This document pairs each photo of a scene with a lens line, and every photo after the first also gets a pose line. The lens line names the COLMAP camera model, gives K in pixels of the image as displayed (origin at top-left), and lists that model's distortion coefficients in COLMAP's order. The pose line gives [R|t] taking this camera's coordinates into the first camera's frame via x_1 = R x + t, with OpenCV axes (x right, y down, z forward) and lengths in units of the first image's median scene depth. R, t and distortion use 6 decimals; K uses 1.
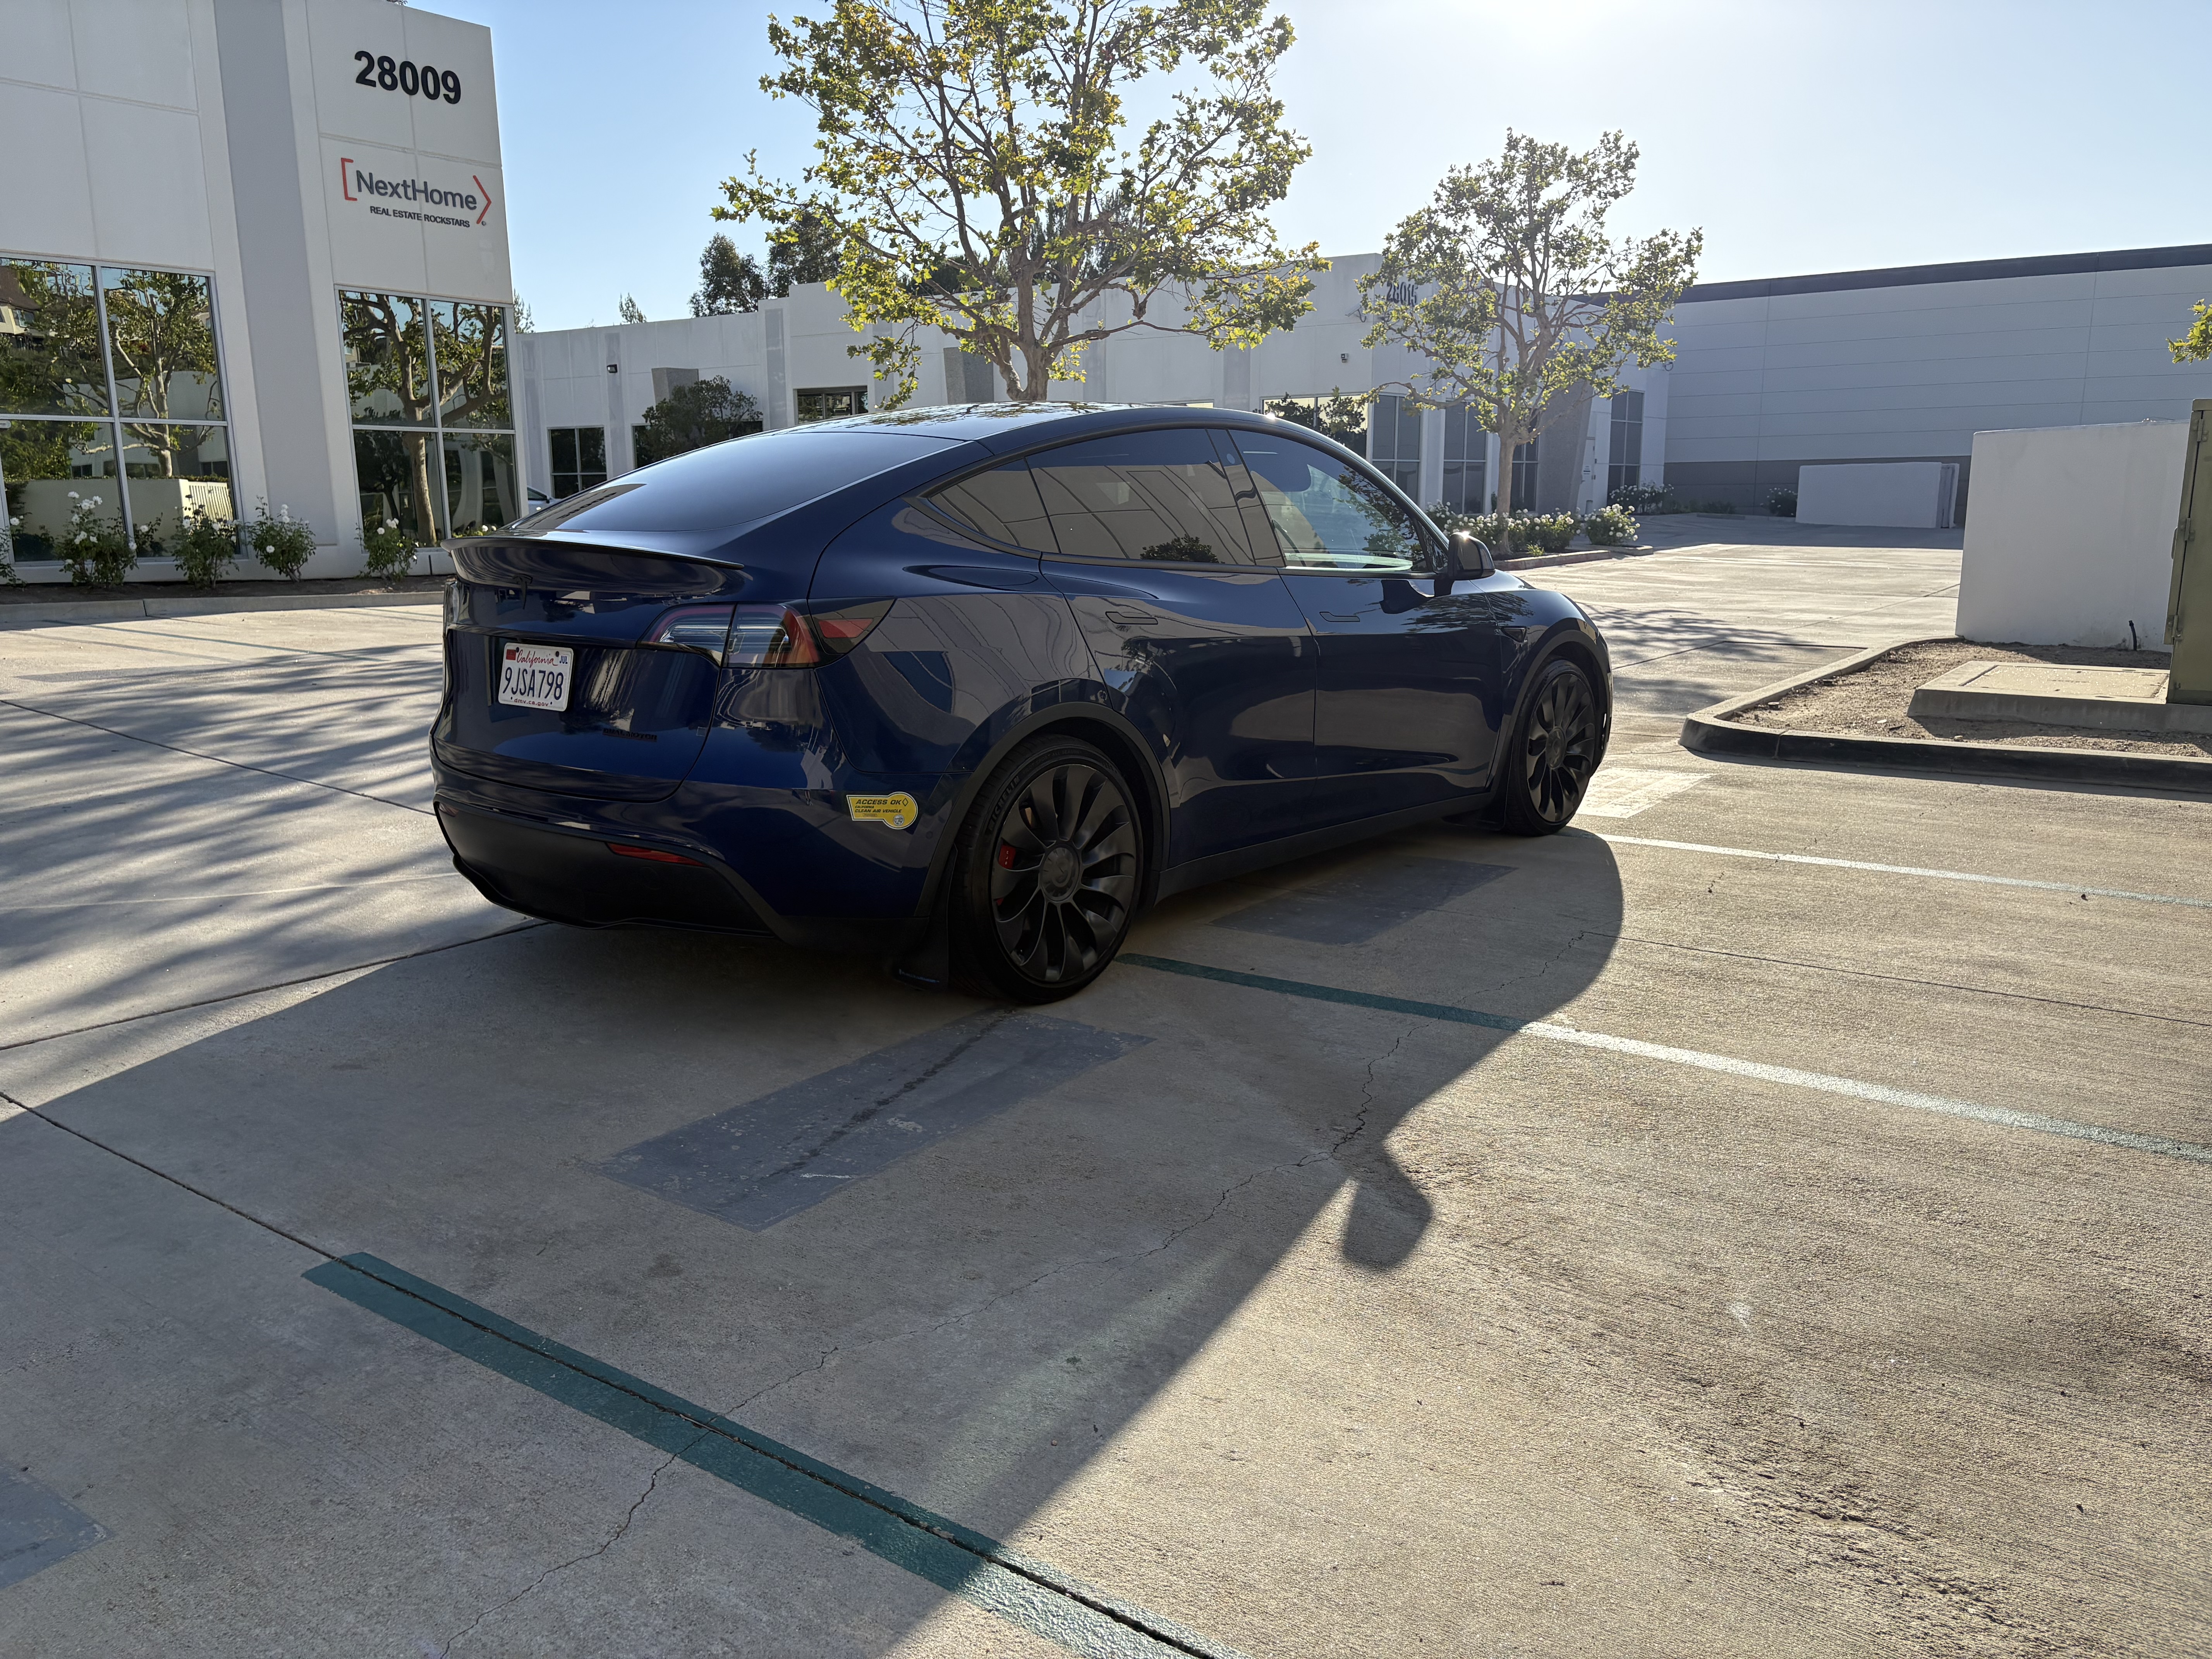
lens RADIAL K [[1696.7, 0, 1101.7], [0, 1696.7, 774.2], [0, 0, 1]] dist [0.052754, -0.044101]
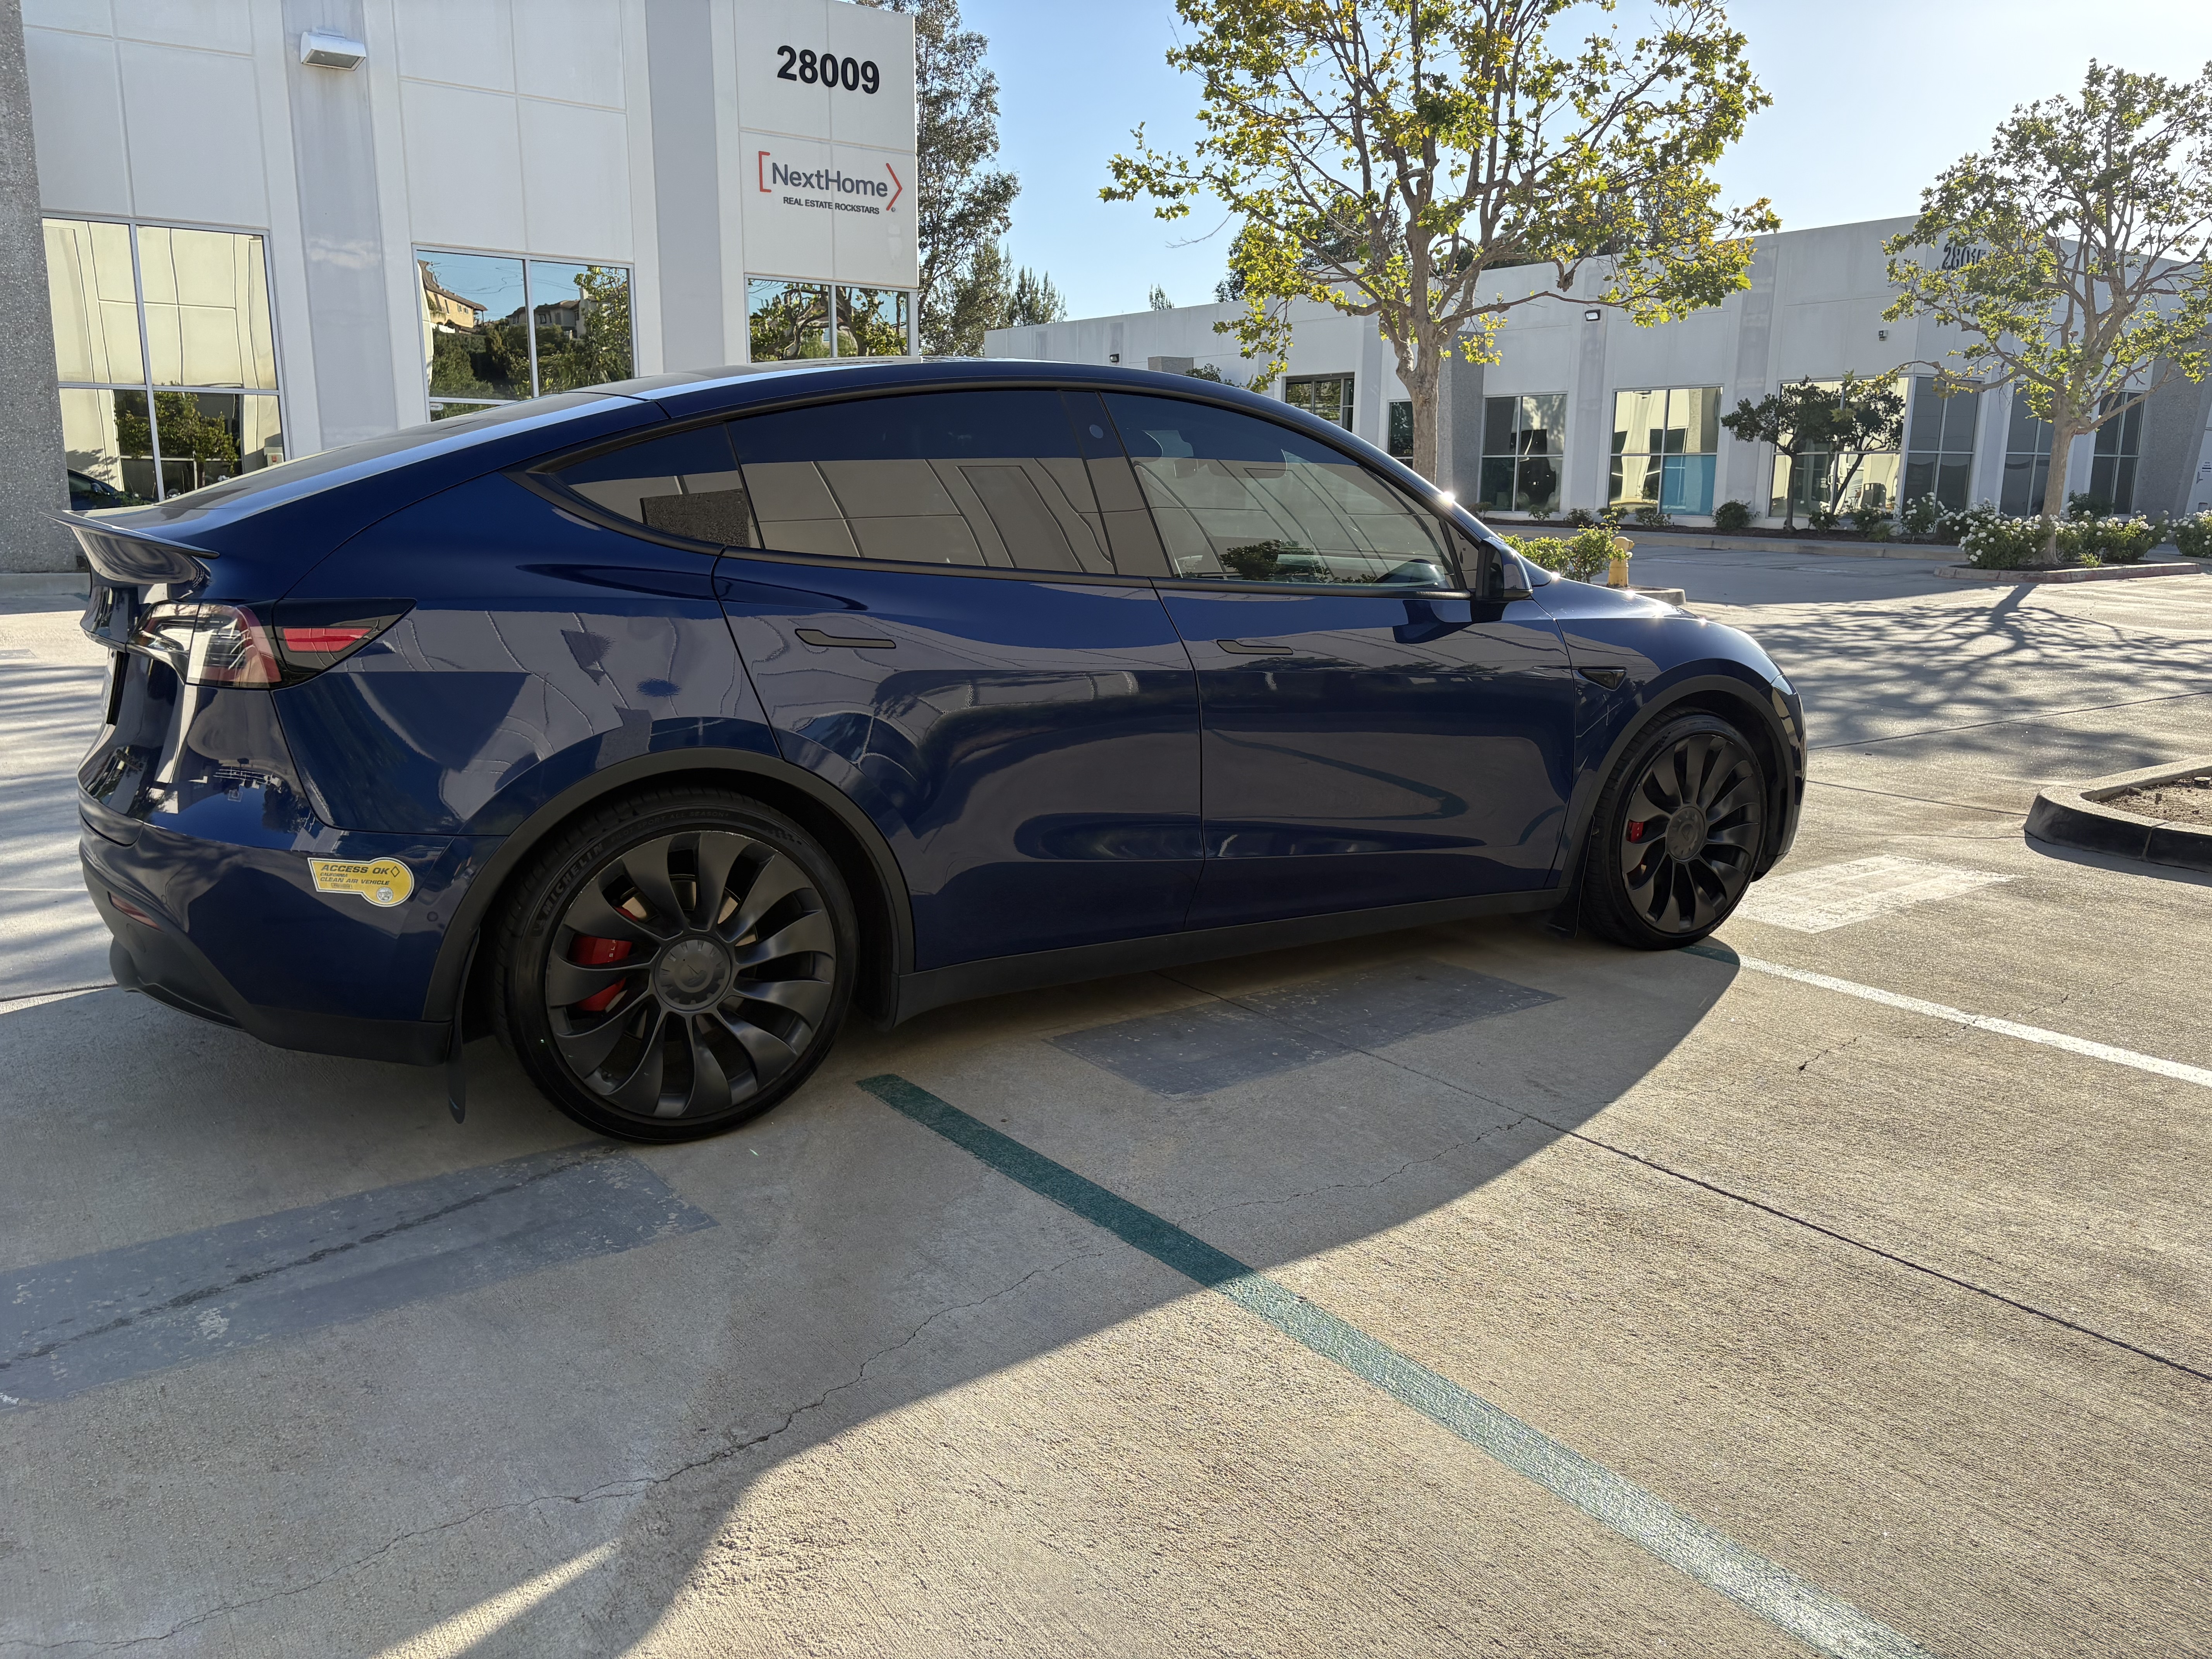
lens RADIAL K [[1696.7, 0, 1101.7], [0, 1696.7, 774.2], [0, 0, 1]] dist [0.052754, -0.044101]
pose [[0.951160, 0.066831, -0.301377, 0.095393], [-0.065249, 0.997751, 0.015324, -0.013743], [0.301724, 0.005089, 0.953382, 0.085580]]
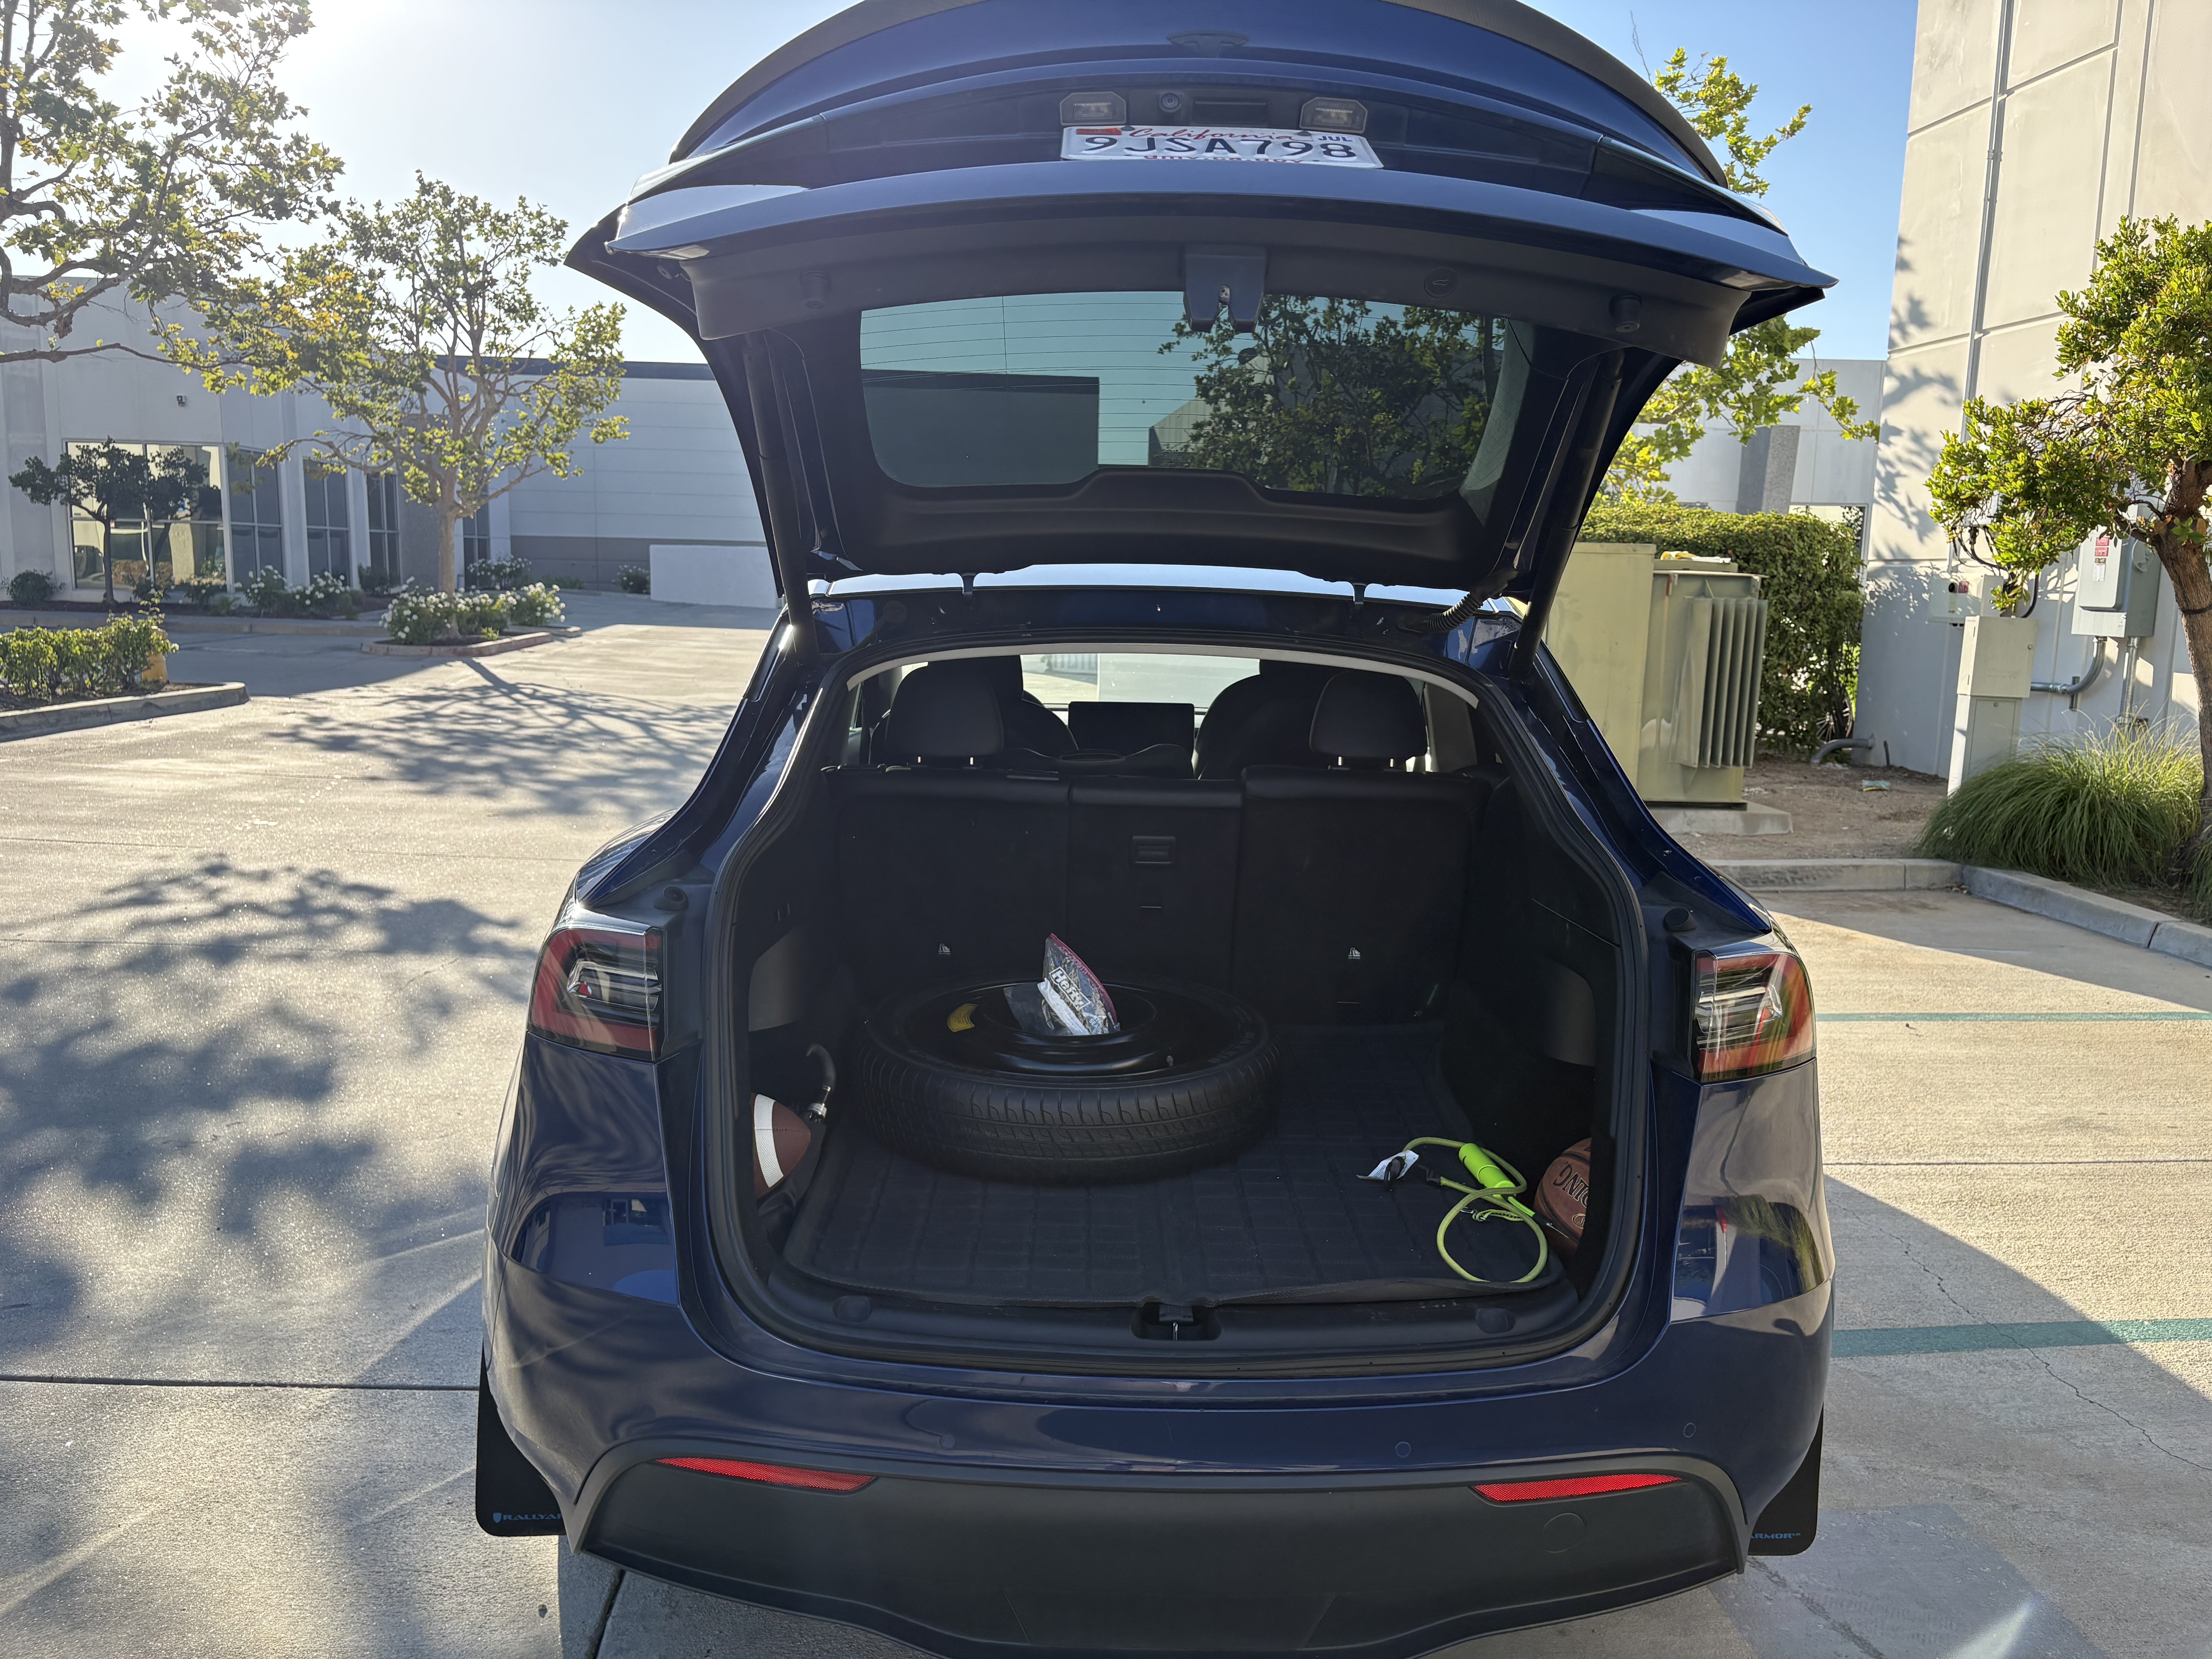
lens RADIAL K [[1676.0, 0, 1129.5], [0, 1676.0, 801.5], [0, 0, 1]] dist [0.025689, -0.017527]
pose [[0.750394, -0.067630, 0.657522, -0.156271], [0.081276, 0.996644, 0.009756, -0.038693], [-0.655975, 0.046120, 0.753372, 0.166937]]
